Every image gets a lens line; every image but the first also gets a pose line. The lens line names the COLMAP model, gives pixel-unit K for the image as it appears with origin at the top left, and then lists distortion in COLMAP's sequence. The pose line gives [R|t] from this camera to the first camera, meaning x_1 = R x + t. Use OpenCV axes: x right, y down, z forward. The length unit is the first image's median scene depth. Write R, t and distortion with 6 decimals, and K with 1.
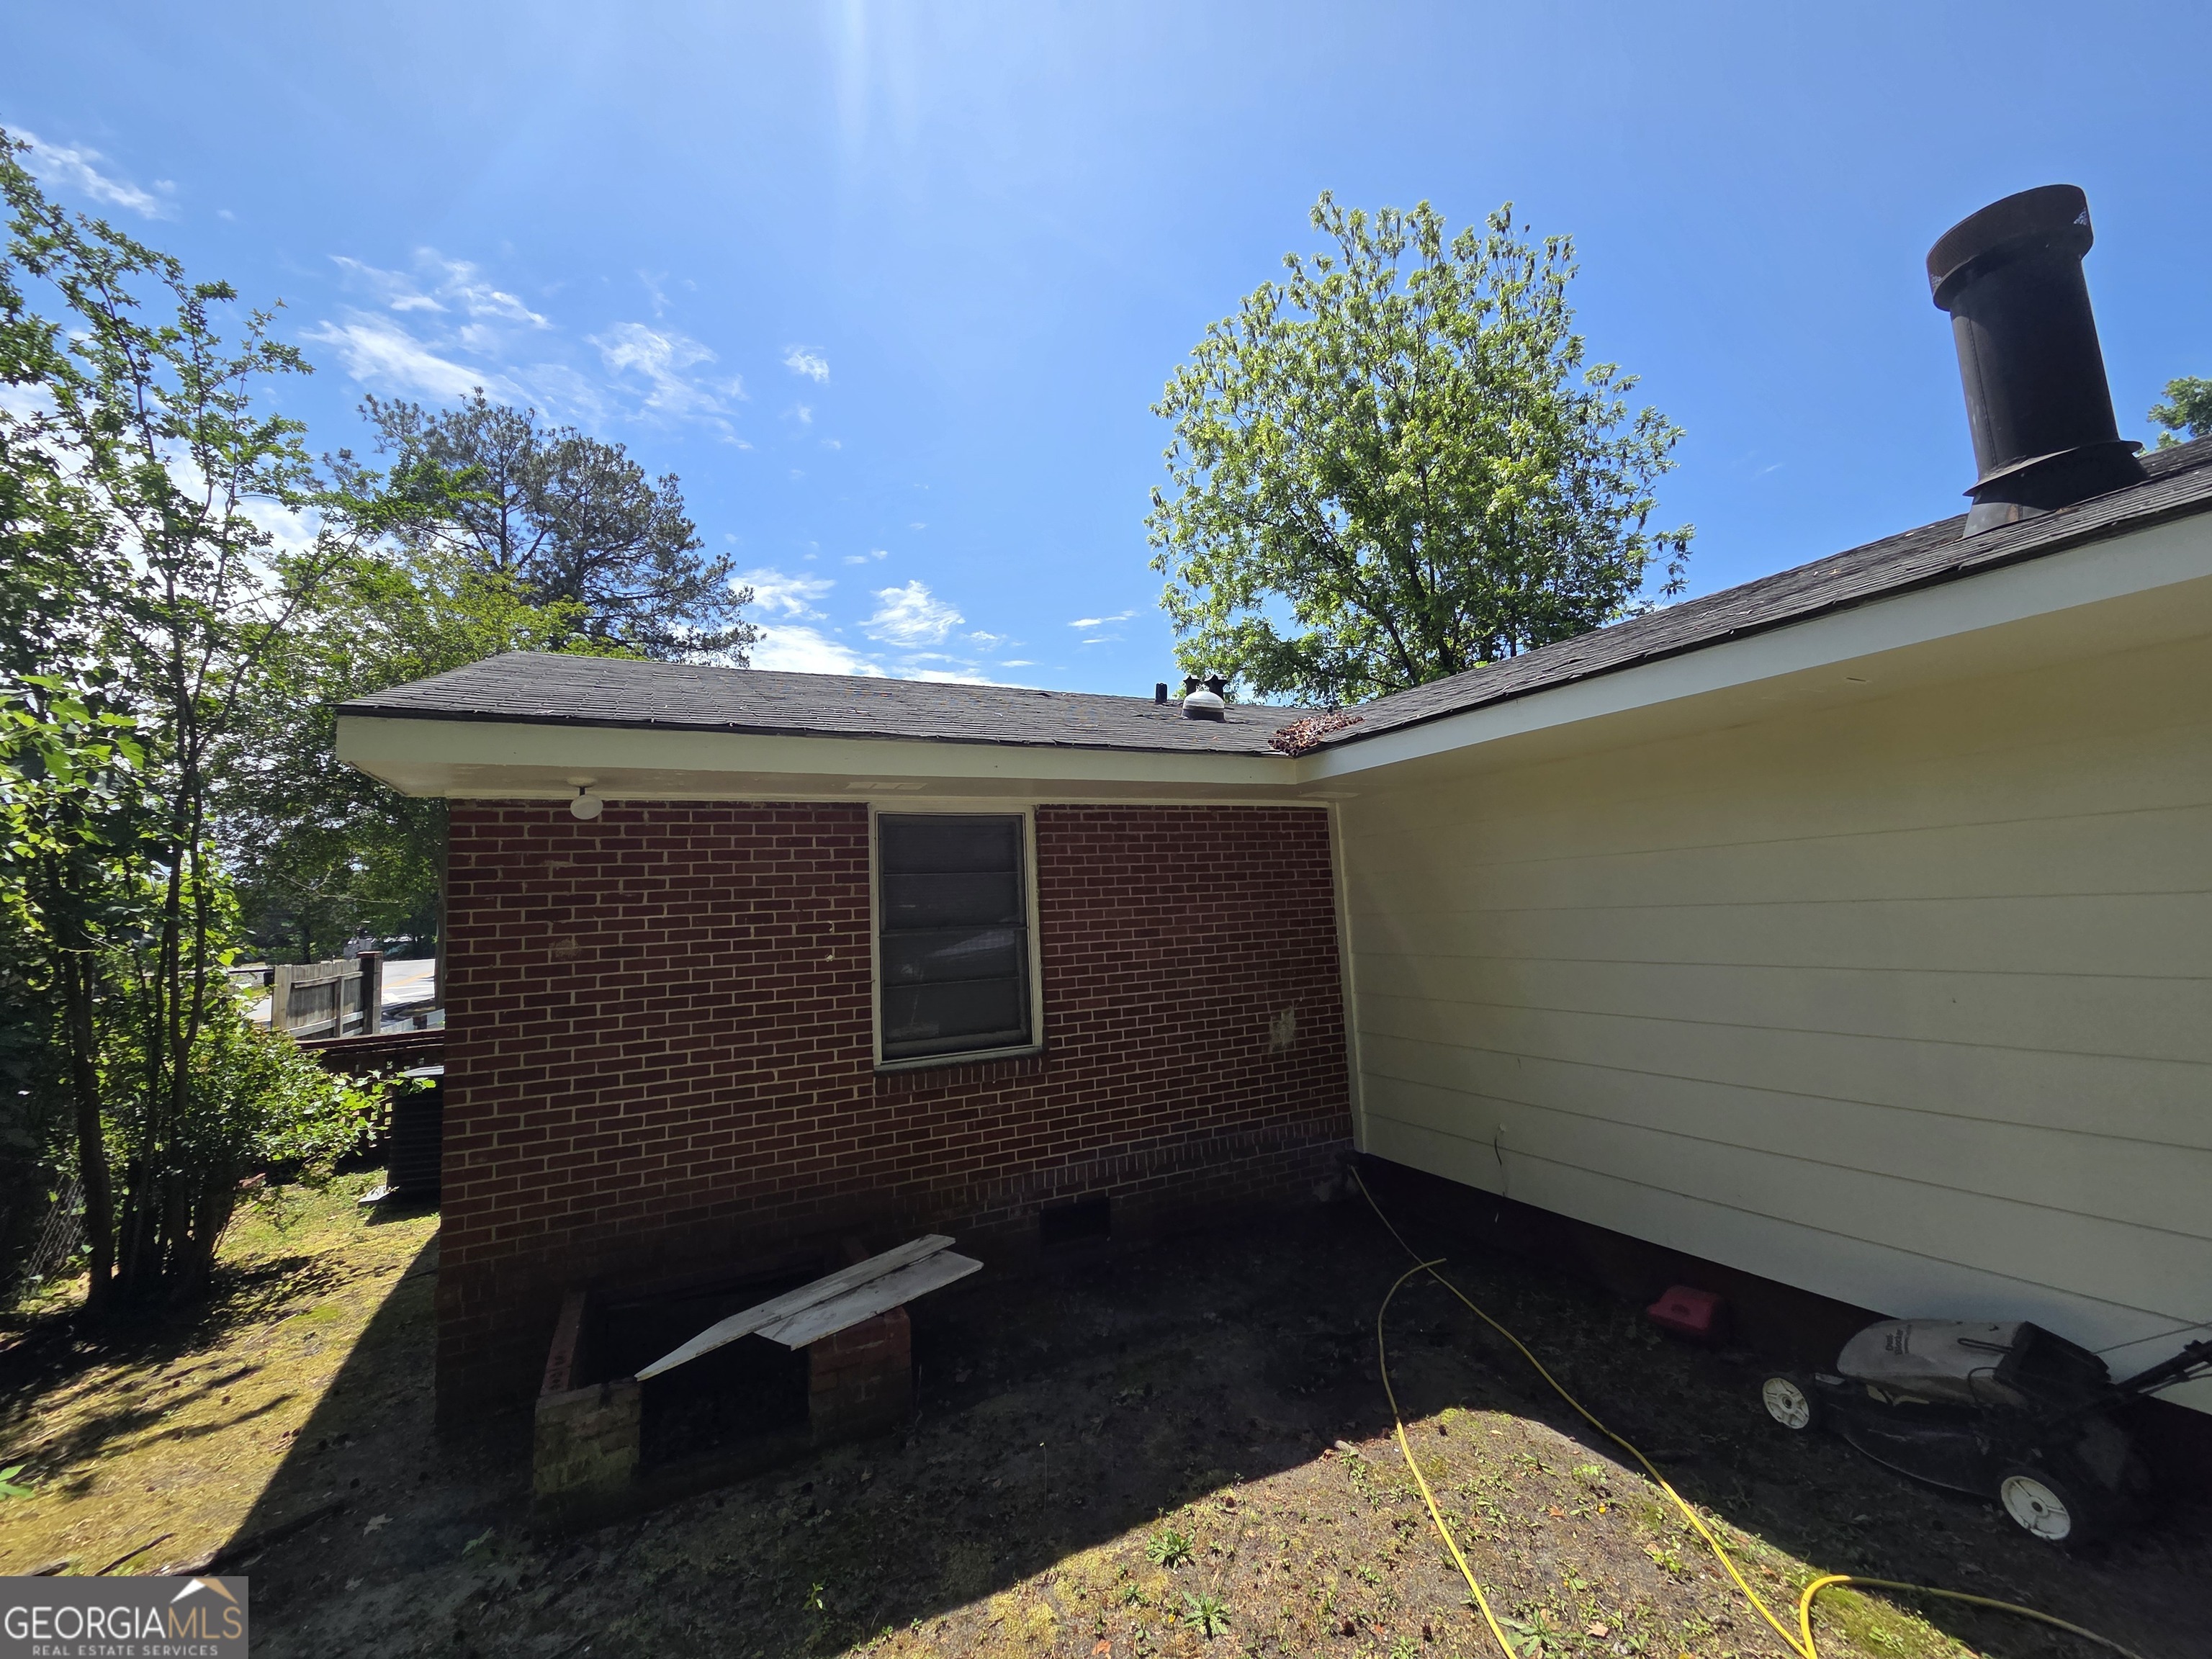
lens RADIAL K [[908.3, 0, 1101.5], [0, 908.3, 784.8], [0, 0, 1]] dist [0.004594, -0.001192]
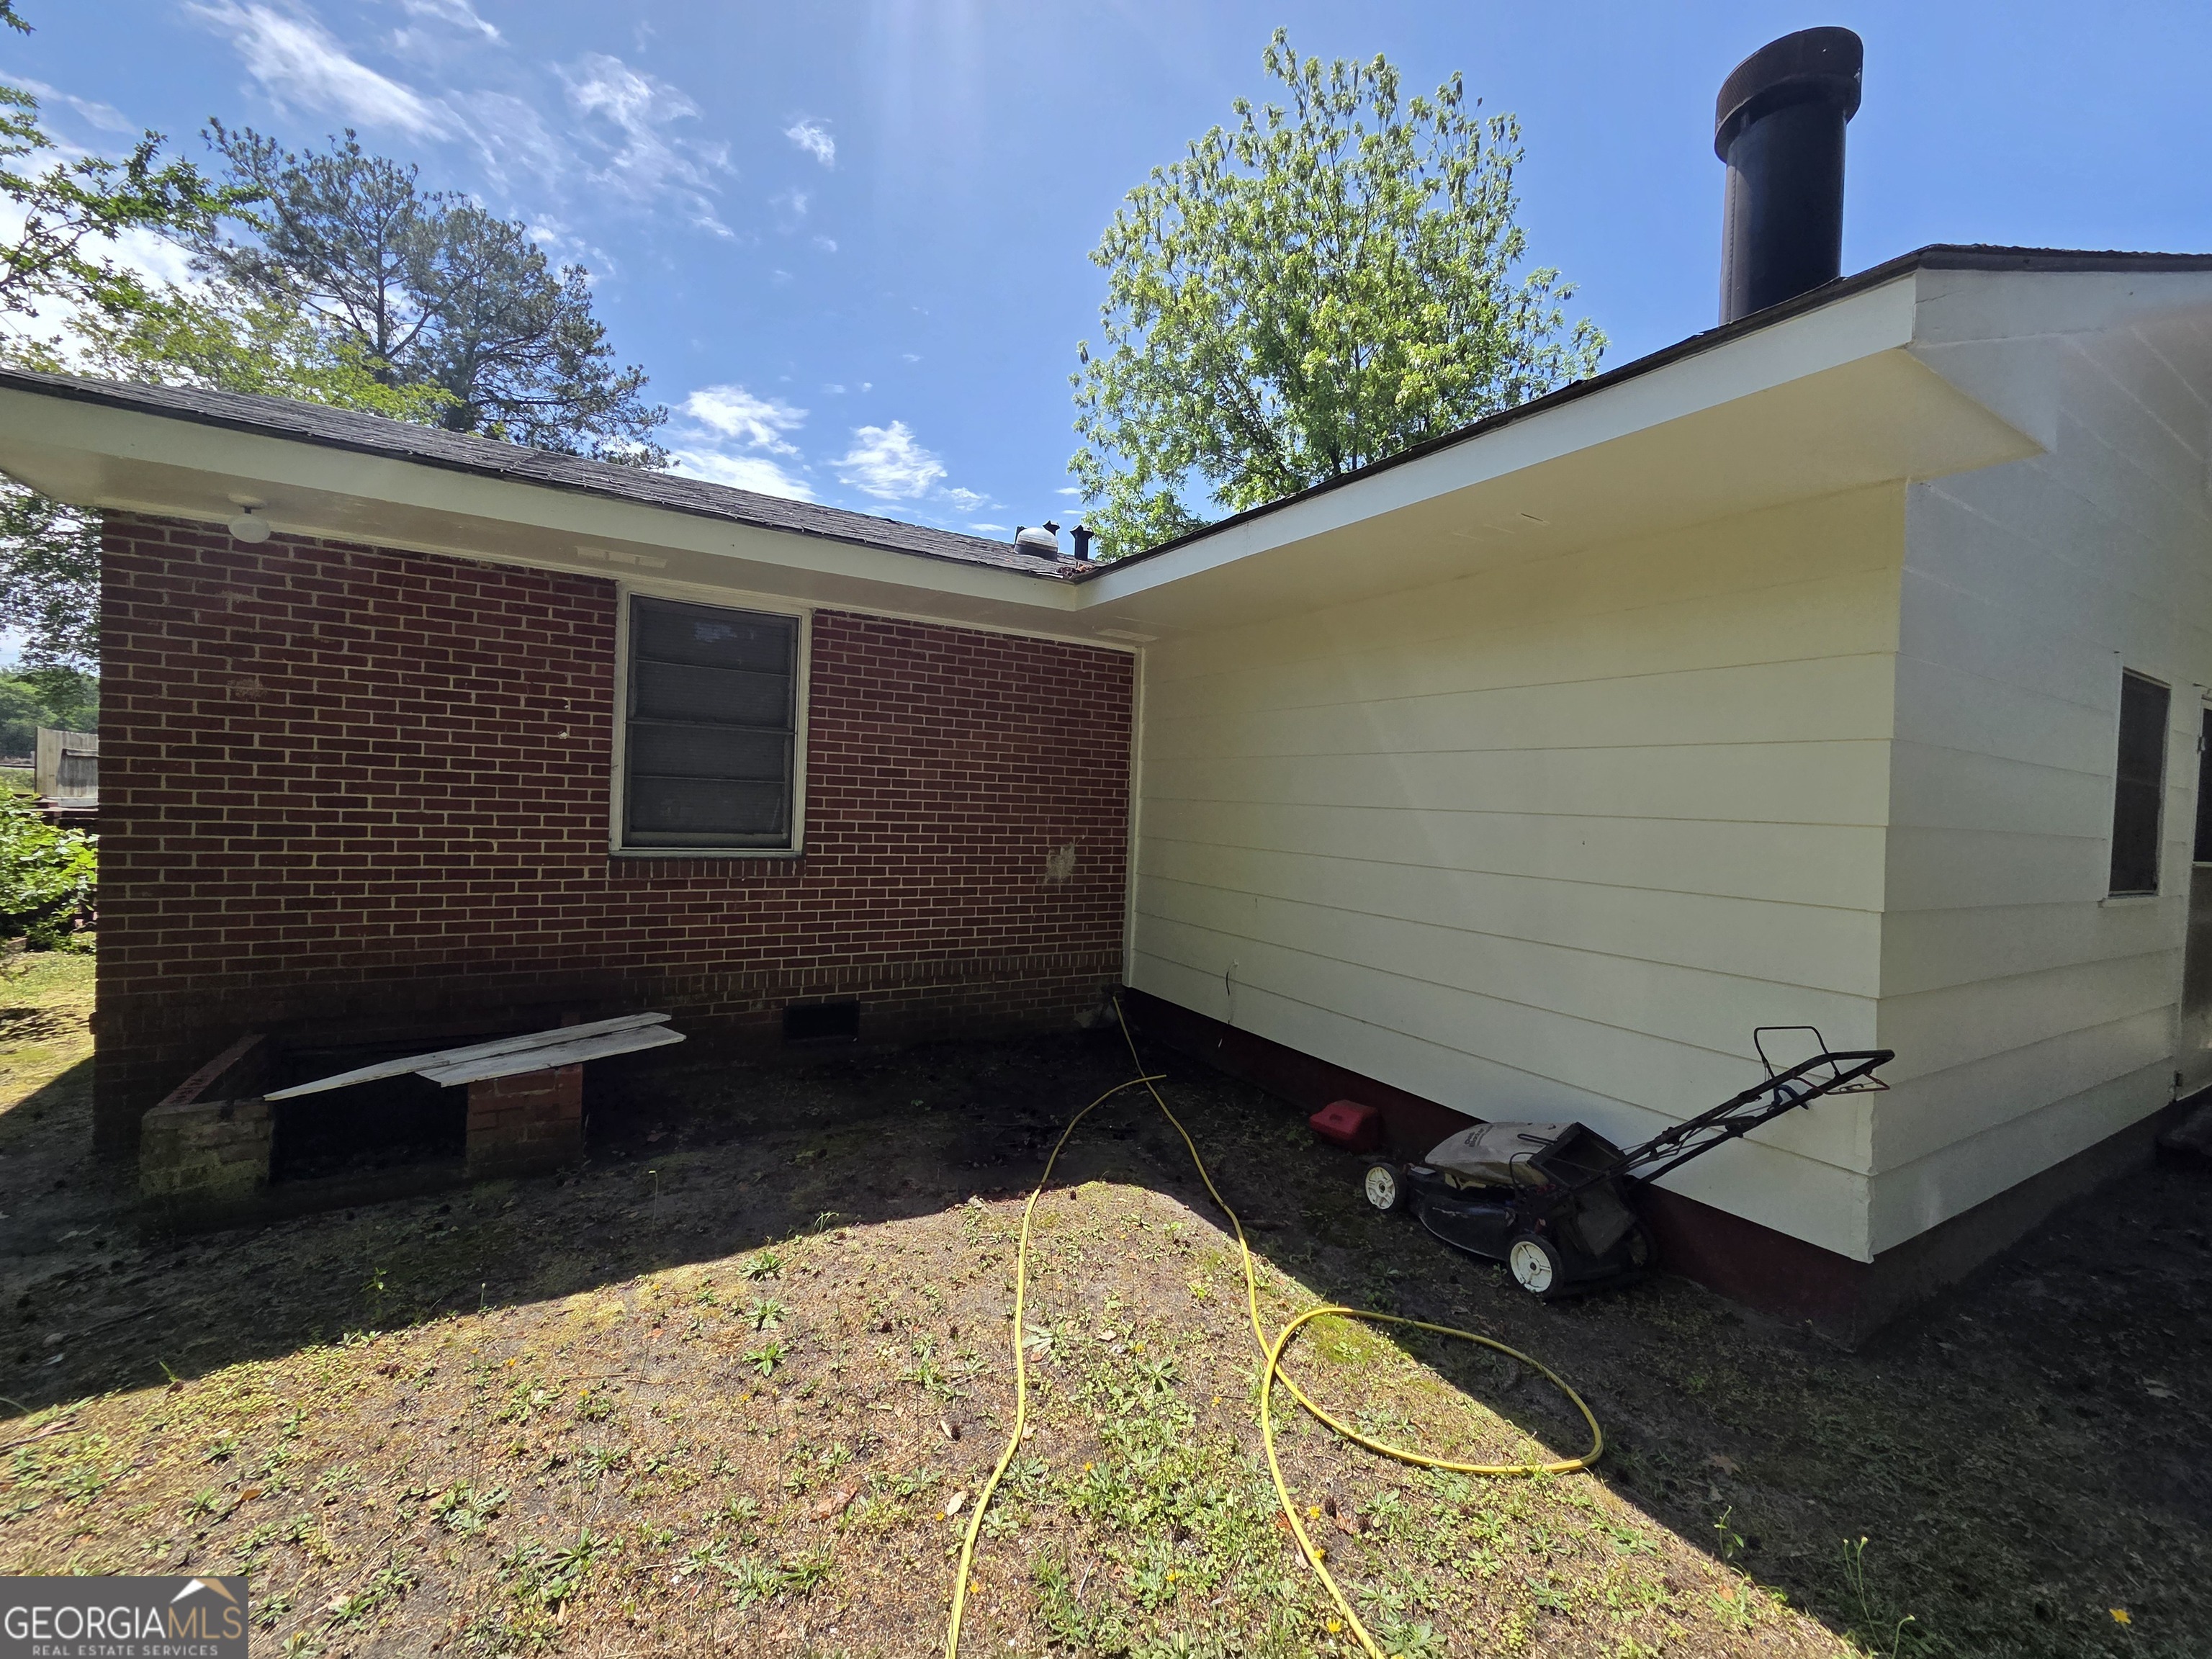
lens RADIAL K [[908.3, 0, 1111.7], [0, 908.3, 787.4], [0, 0, 1]] dist [0.004594, -0.001192]
pose [[0.992688, 0.091990, 0.078153, 0.208287], [-0.100907, 0.987743, 0.119088, 0.070195], [-0.066241, -0.126103, 0.989803, -0.006185]]
